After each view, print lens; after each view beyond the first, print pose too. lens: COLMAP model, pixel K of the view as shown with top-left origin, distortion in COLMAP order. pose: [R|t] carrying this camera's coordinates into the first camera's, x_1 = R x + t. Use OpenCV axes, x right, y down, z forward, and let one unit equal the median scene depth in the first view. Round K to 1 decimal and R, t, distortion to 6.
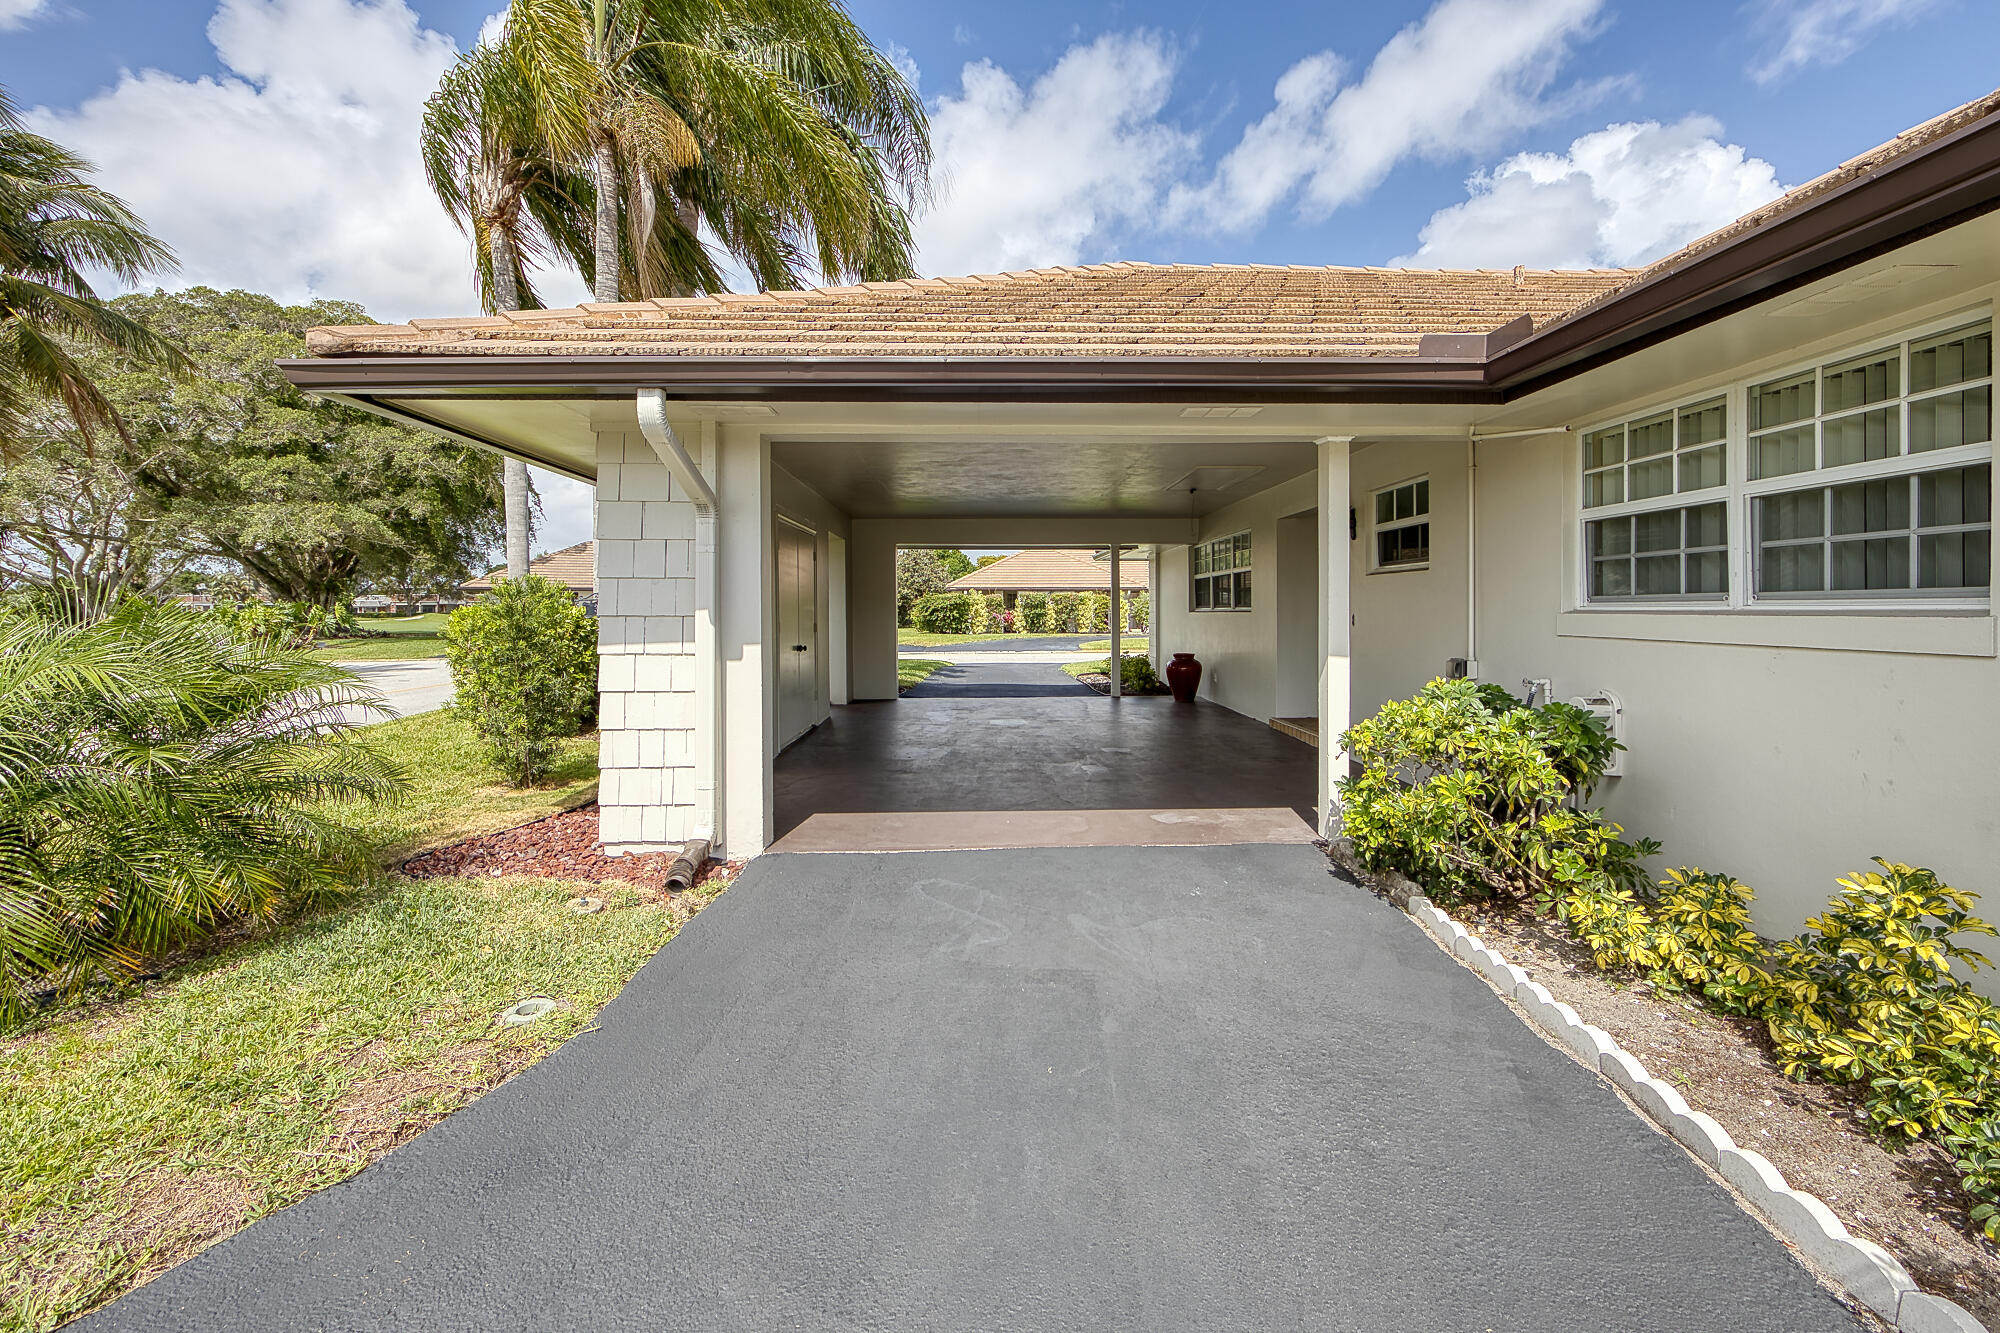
lens RADIAL K [[821.6, 0, 999.4], [0, 821.6, 616.5], [0, 0, 1]] dist [0.025577, -0.000015]
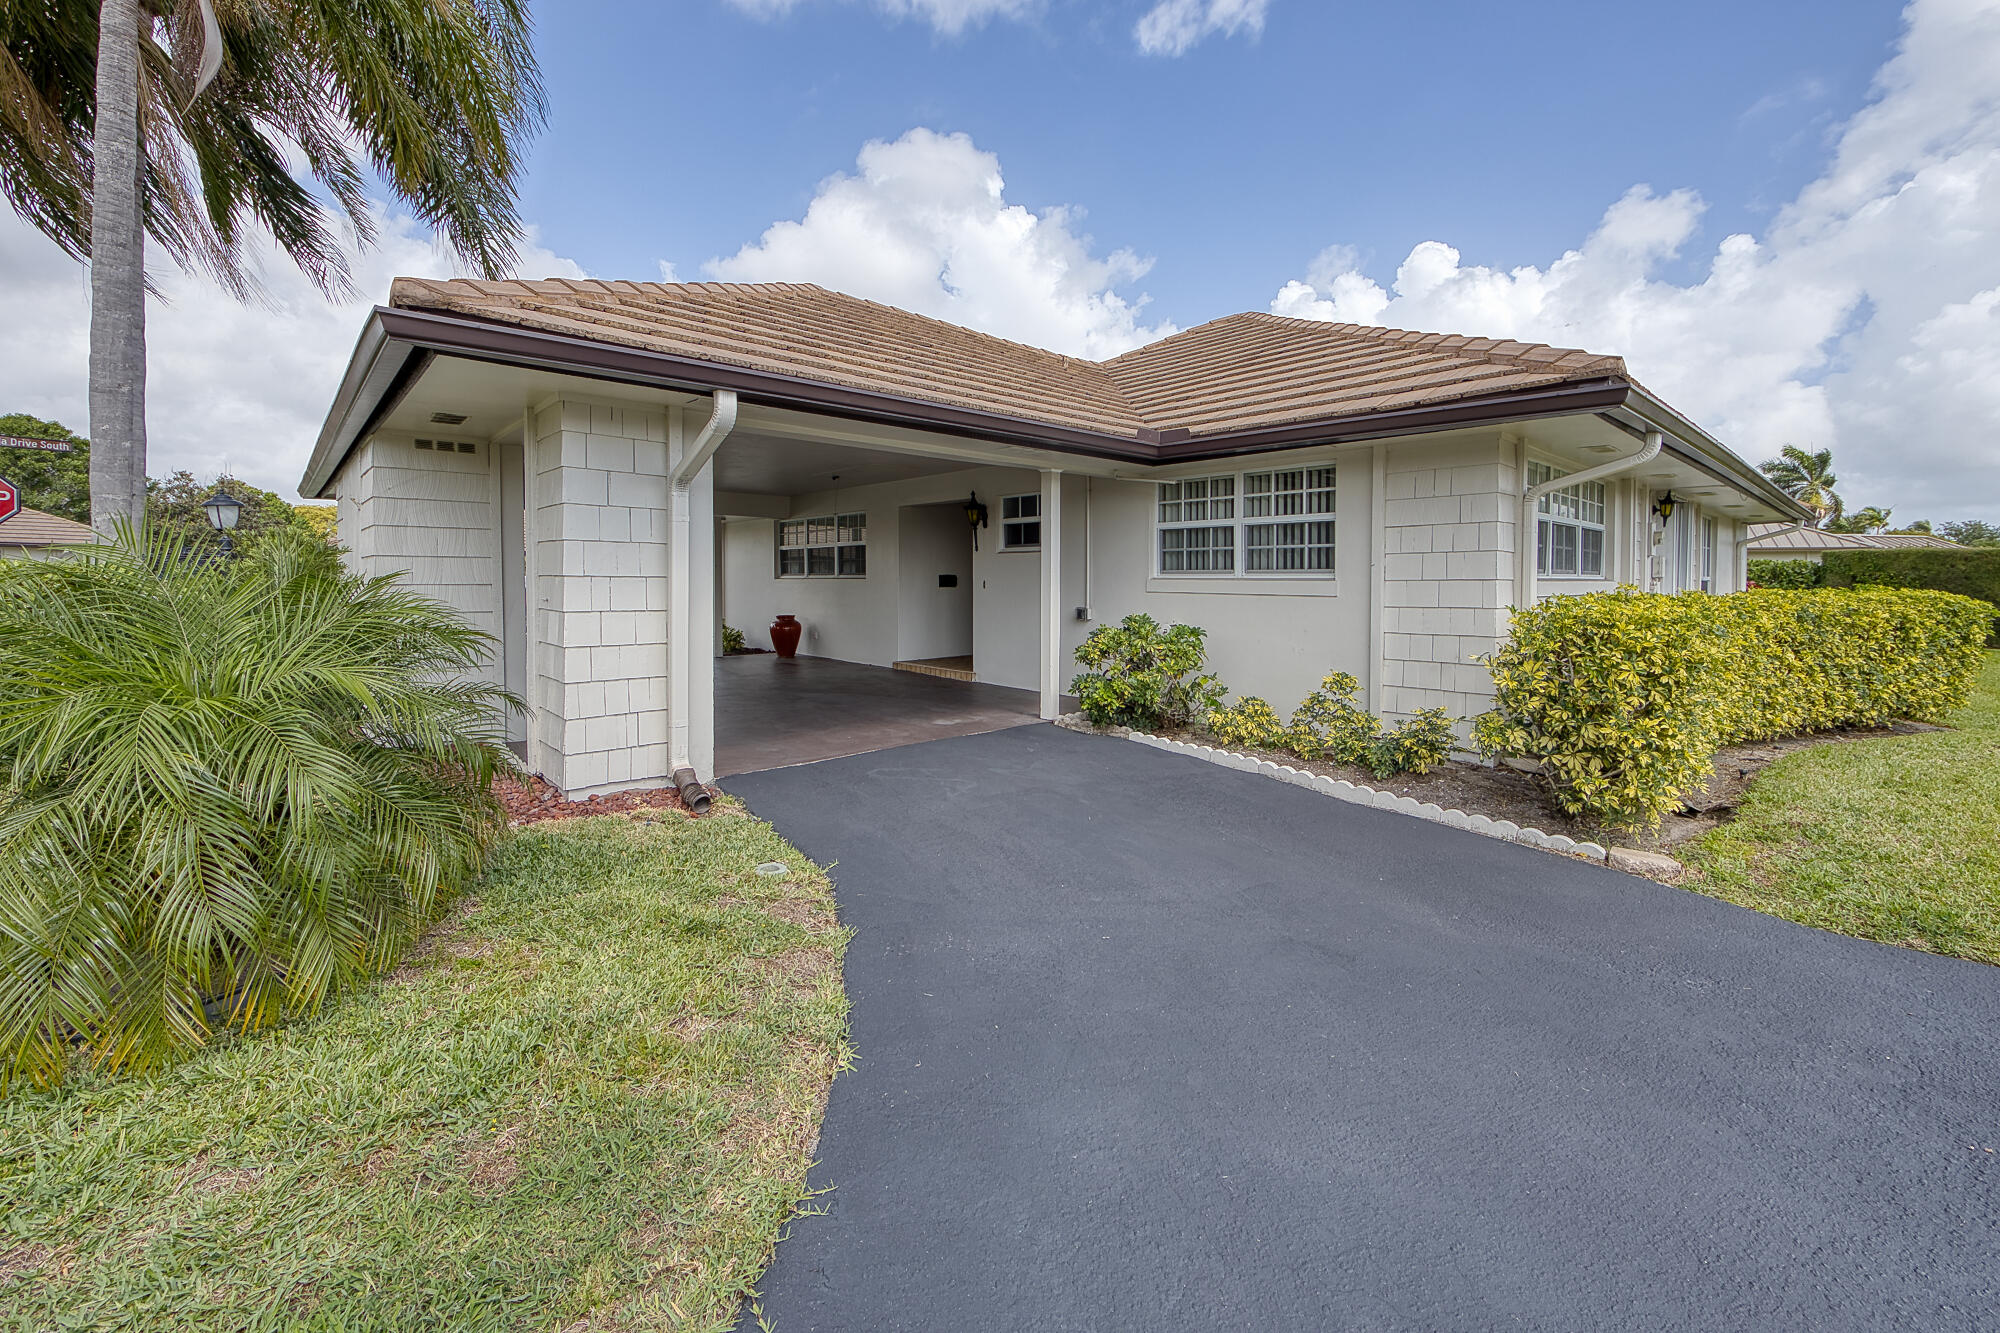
lens RADIAL K [[820.5, 0, 999.4], [0, 820.5, 584.5], [0, 0, 1]] dist [-0.000437, -0.000006]
pose [[0.763835, 0.004257, 0.645398, -0.753200], [-0.002702, 0.999991, -0.003398, 0.014036], [-0.645406, 0.000851, 0.763839, -0.159263]]
